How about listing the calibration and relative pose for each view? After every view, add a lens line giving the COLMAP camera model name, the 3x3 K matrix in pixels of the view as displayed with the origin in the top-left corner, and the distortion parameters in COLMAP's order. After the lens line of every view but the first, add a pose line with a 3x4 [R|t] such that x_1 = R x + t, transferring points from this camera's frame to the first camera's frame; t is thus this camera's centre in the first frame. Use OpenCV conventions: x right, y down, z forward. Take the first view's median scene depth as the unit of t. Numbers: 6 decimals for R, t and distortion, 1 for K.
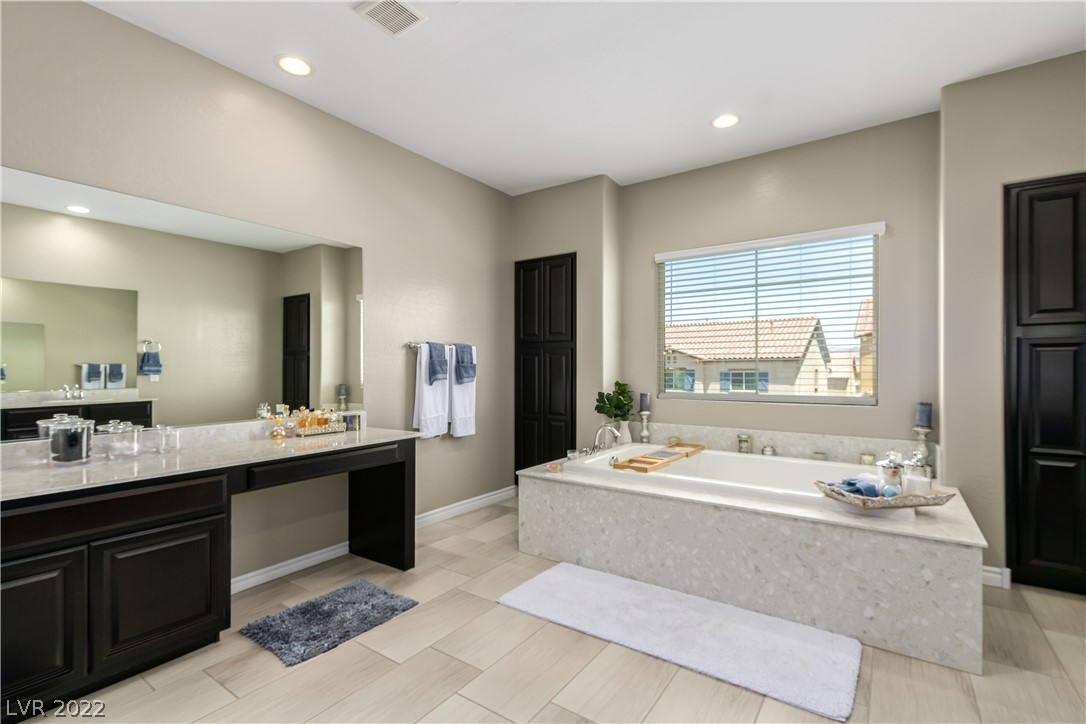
lens RADIAL K [[498.4, 0, 539.7], [0, 498.4, 370.1], [0, 0, 1]] dist [0.002298, 0.000185]
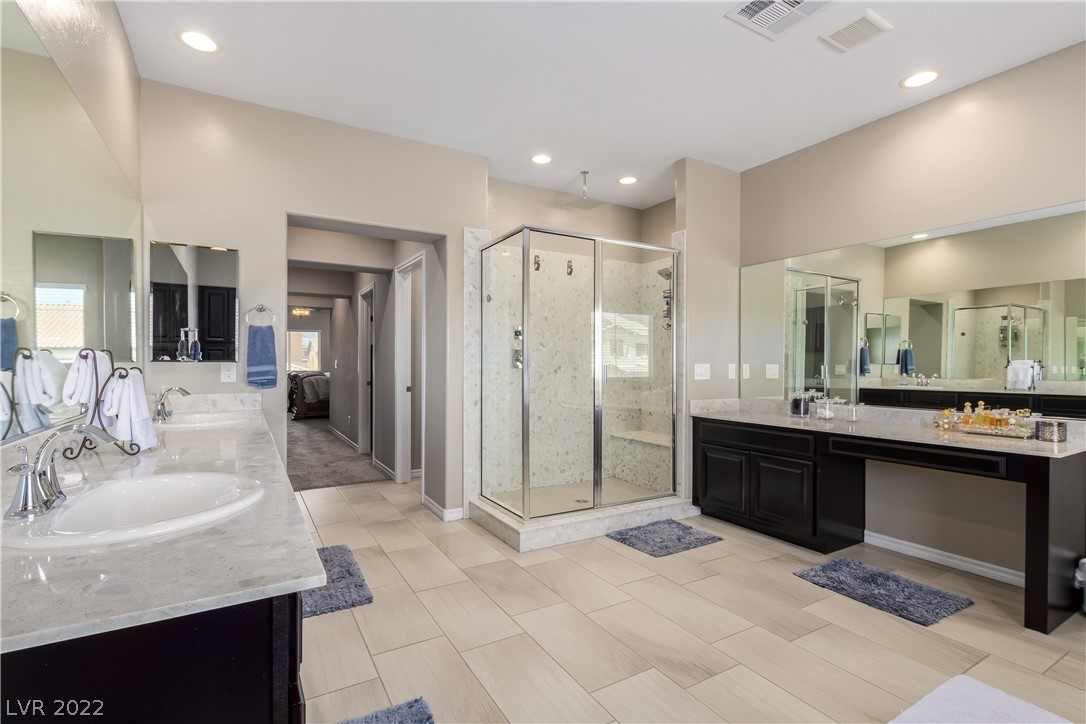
lens RADIAL K [[498.4, 0, 541.3], [0, 498.4, 363.1], [0, 0, 1]] dist [0.002298, 0.000185]
pose [[-0.418713, 0.000196, -0.908119, 0.878857], [-0.005062, 0.999984, 0.002550, -0.001812], [0.908105, 0.005665, -0.418705, 0.764951]]
